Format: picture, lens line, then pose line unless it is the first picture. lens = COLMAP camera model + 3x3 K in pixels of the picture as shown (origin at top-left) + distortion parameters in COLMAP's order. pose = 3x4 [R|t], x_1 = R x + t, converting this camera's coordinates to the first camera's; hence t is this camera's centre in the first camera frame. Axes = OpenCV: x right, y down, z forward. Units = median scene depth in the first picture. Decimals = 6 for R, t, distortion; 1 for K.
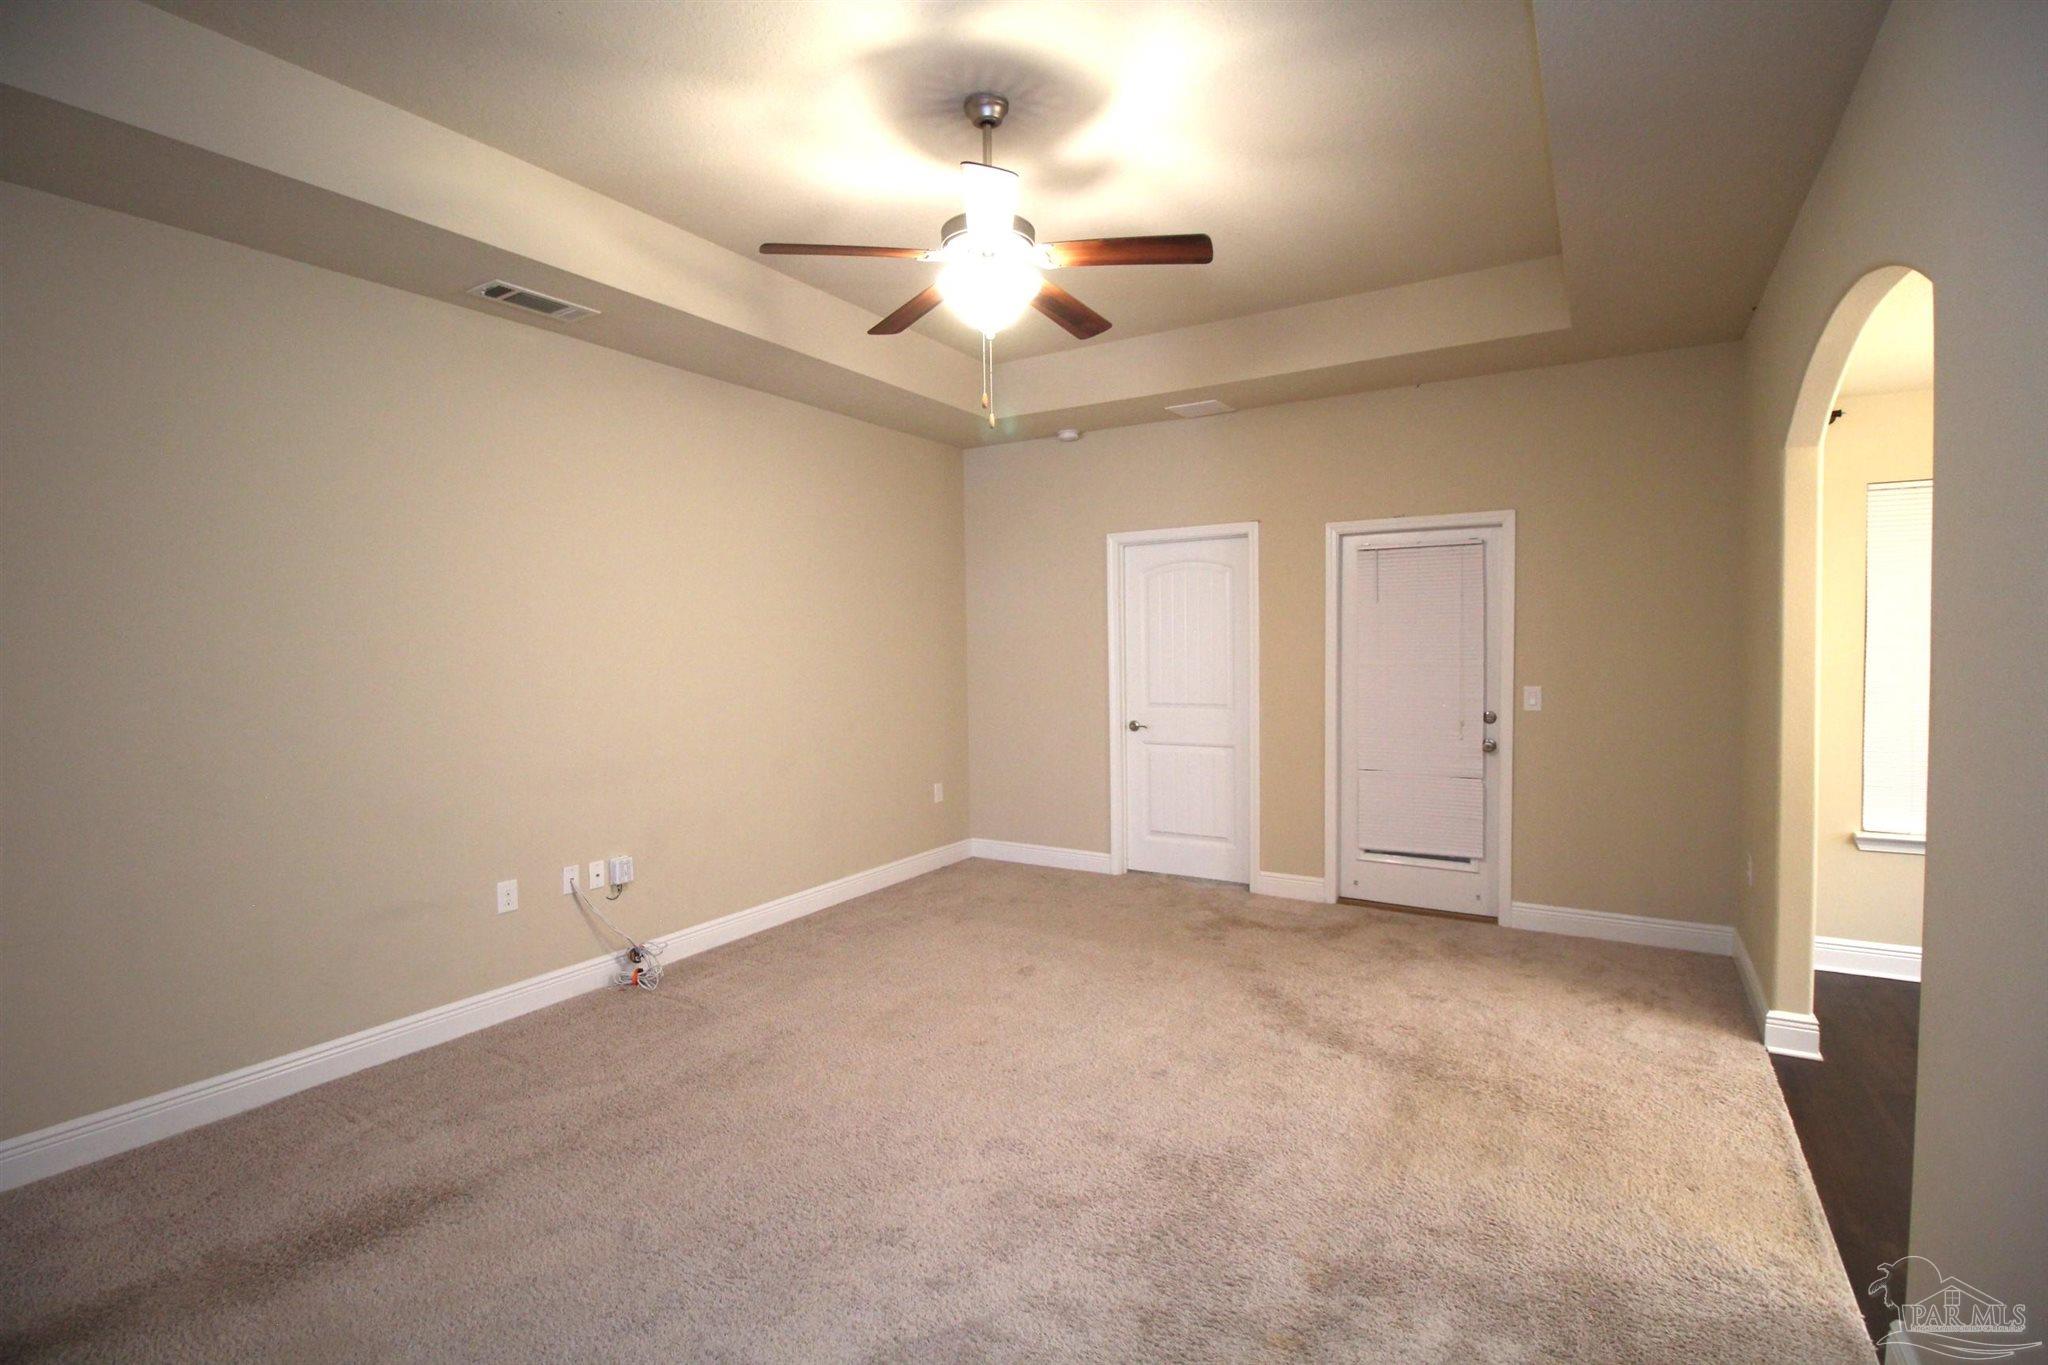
lens RADIAL K [[963.4, 0, 1035.4], [0, 963.4, 680.2], [0, 0, 1]] dist [0.002443, -0.000612]
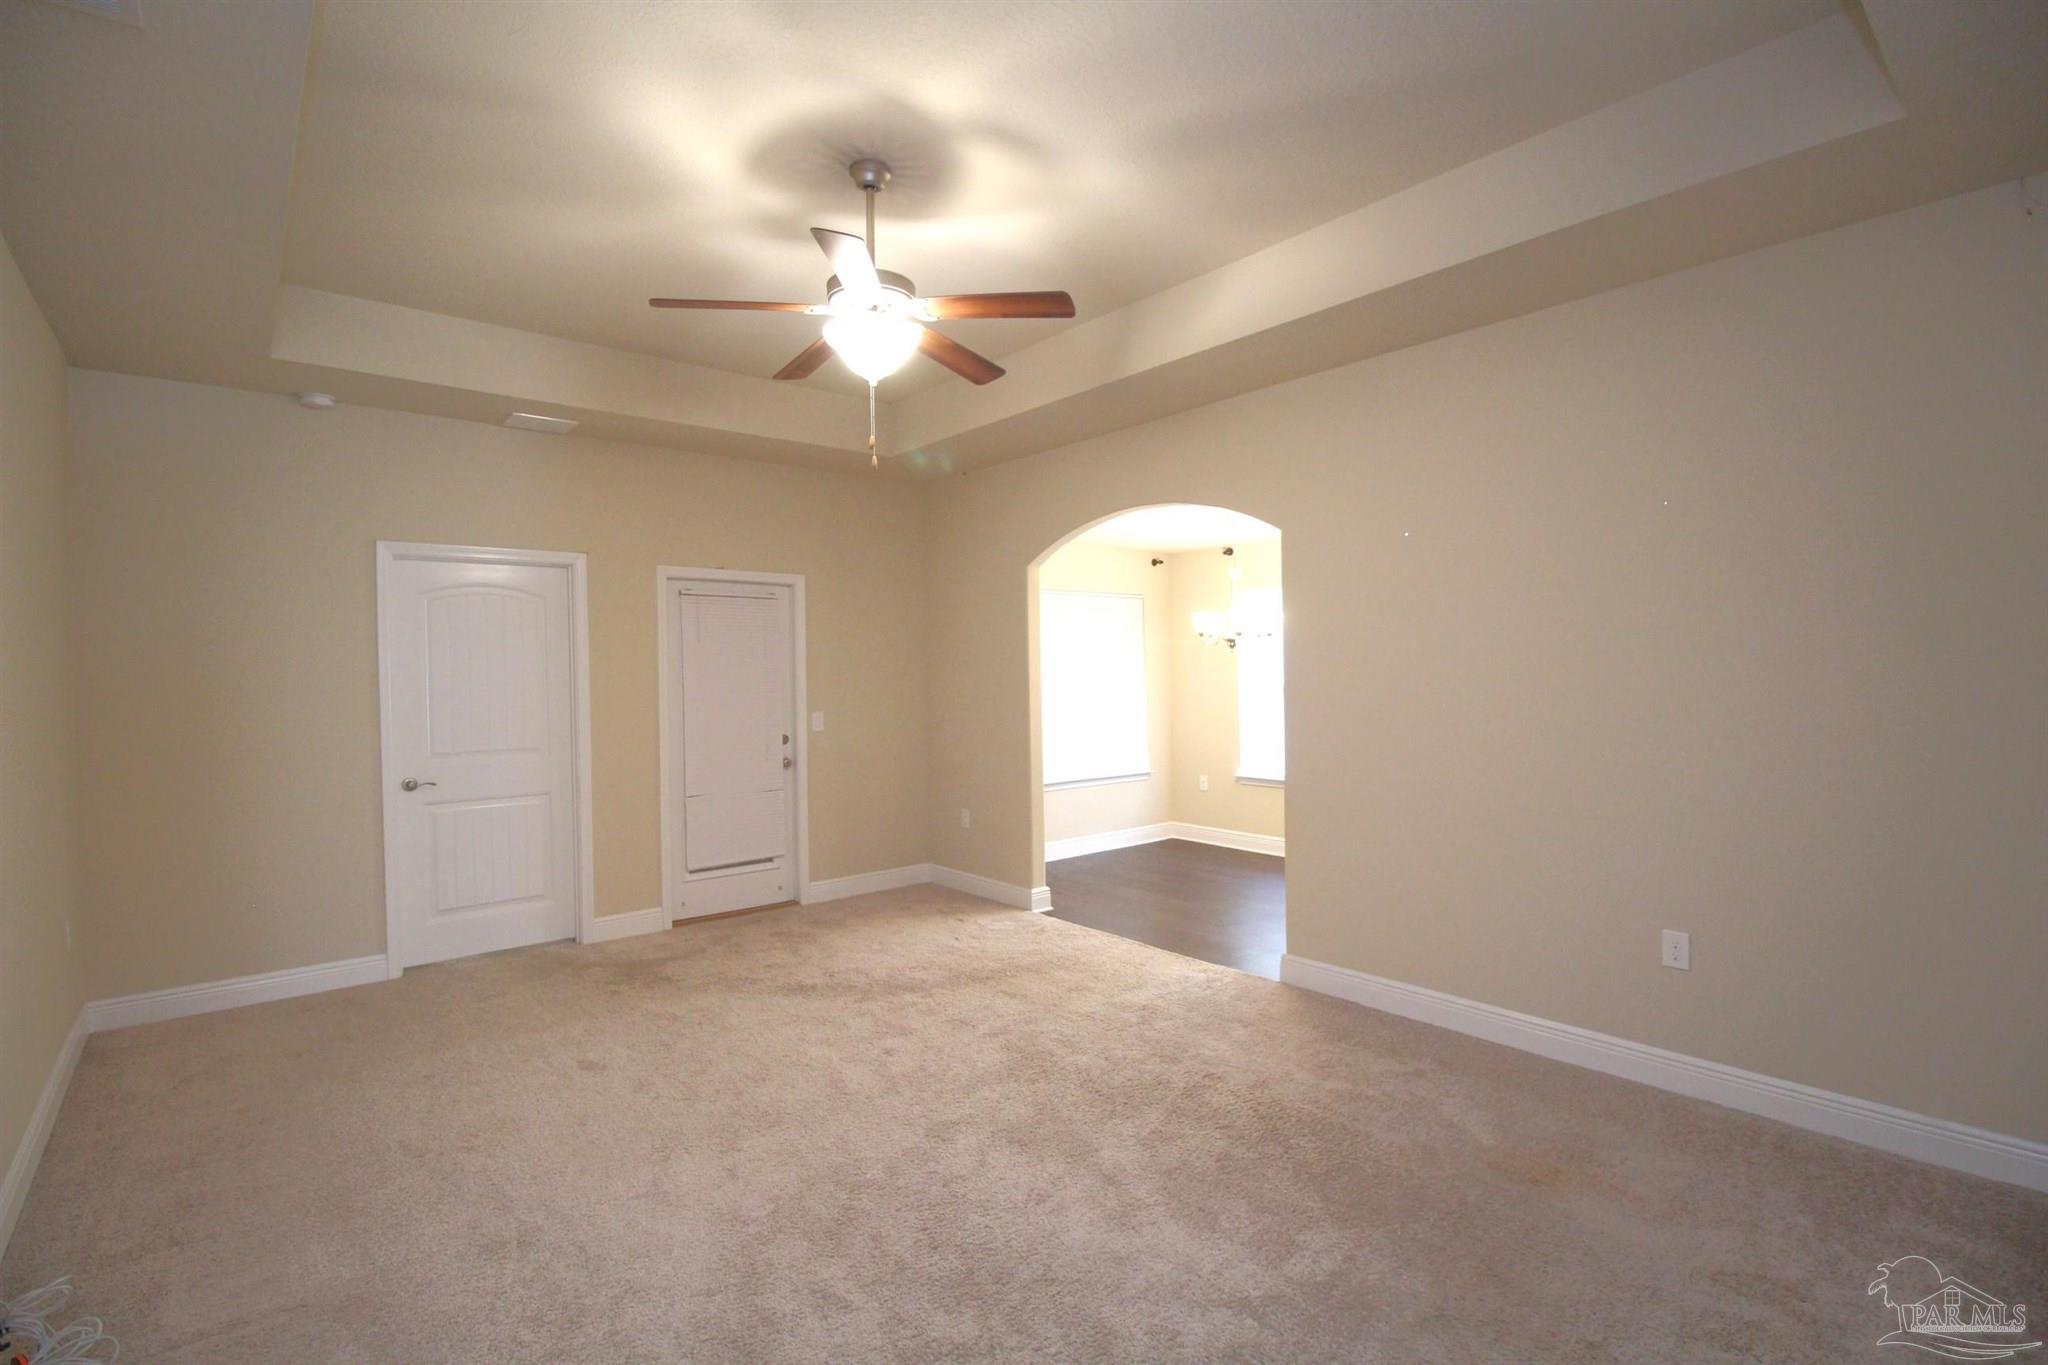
lens RADIAL K [[963.4, 0, 1033.1], [0, 963.4, 674.6], [0, 0, 1]] dist [0.002443, -0.000612]
pose [[0.298524, 0.008331, 0.954366, -0.636555], [0.047190, 0.998610, -0.023478, -0.000400], [-0.953235, 0.052046, 0.297716, 0.333233]]
